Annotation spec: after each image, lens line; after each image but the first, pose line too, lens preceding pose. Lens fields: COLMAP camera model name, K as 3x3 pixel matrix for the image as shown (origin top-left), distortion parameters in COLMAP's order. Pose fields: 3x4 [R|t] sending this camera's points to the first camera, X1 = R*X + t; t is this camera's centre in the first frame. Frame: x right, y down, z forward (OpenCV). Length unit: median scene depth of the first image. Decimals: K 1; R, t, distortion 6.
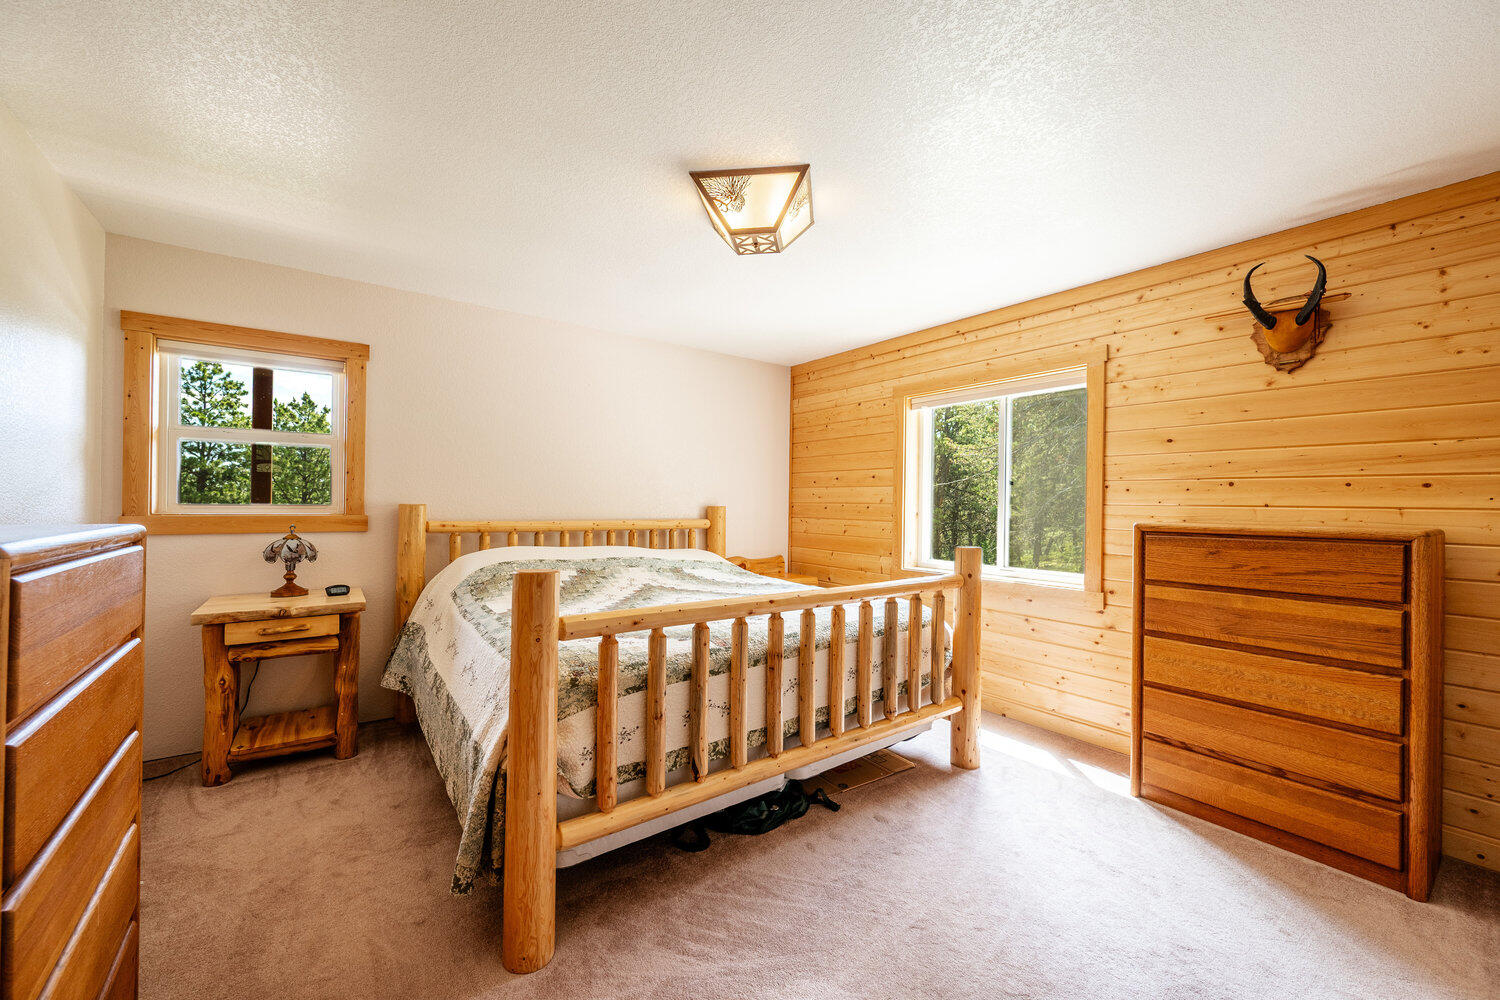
lens RADIAL K [[586.3, 0, 749.6], [0, 586.3, 500.9], [0, 0, 1]] dist [-0.002876, 0.000557]
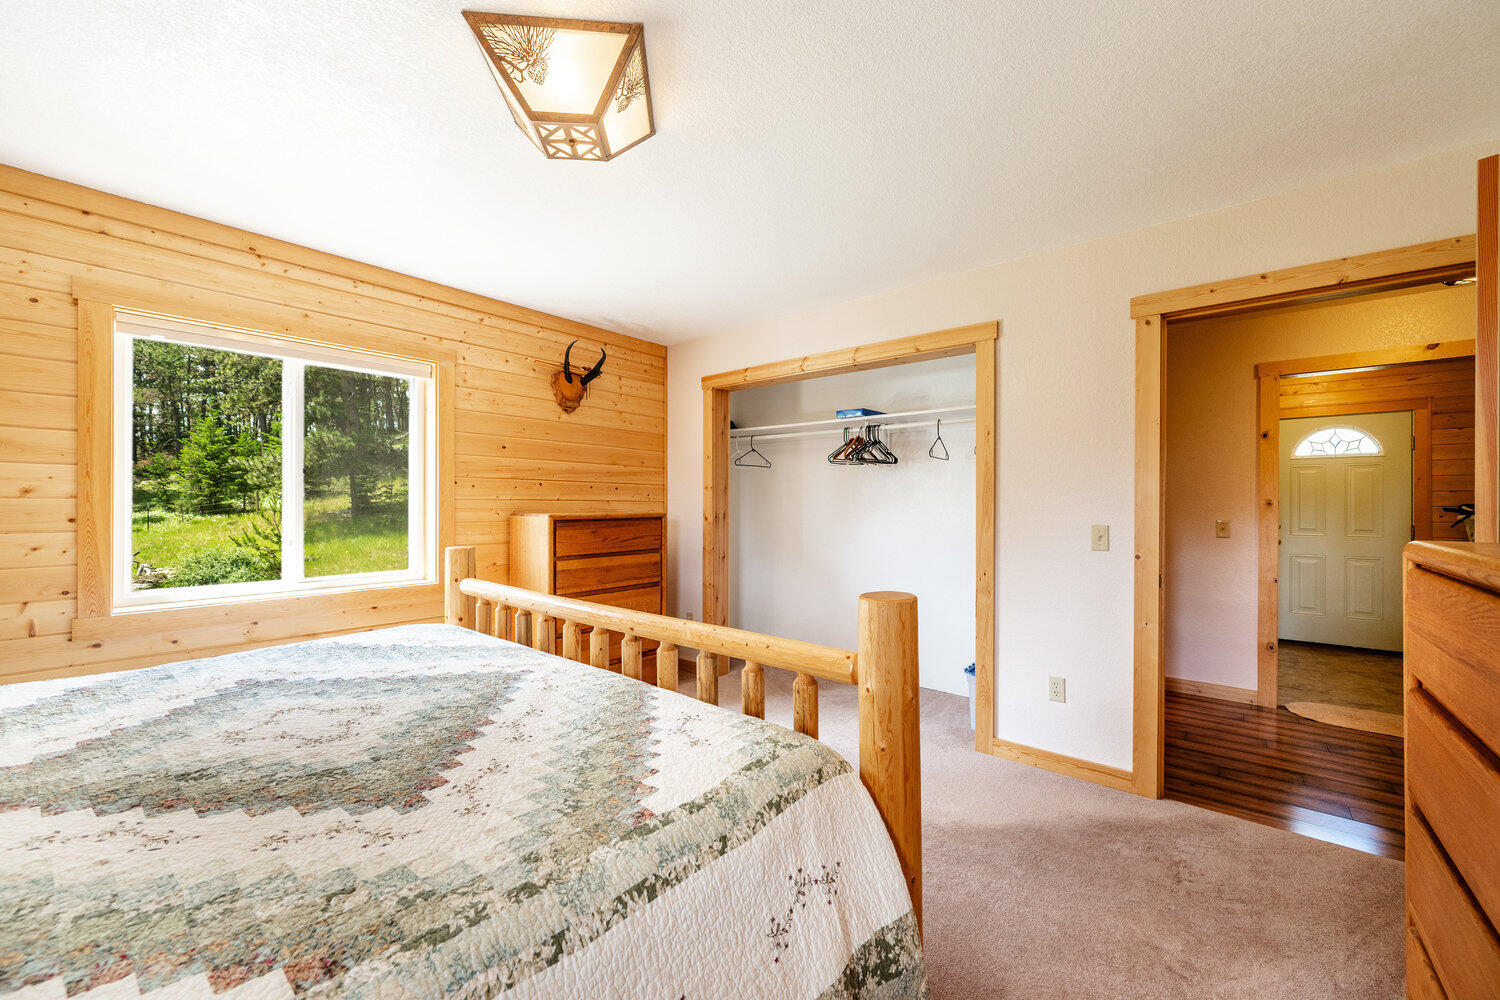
lens RADIAL K [[586.3, 0, 750.4], [0, 586.3, 502.9], [0, 0, 1]] dist [-0.002876, 0.000557]
pose [[-0.234430, -0.010055, 0.972081, -0.682775], [-0.007435, 0.999936, 0.008550, -0.000389], [-0.972105, -0.005223, -0.234489, 0.885723]]
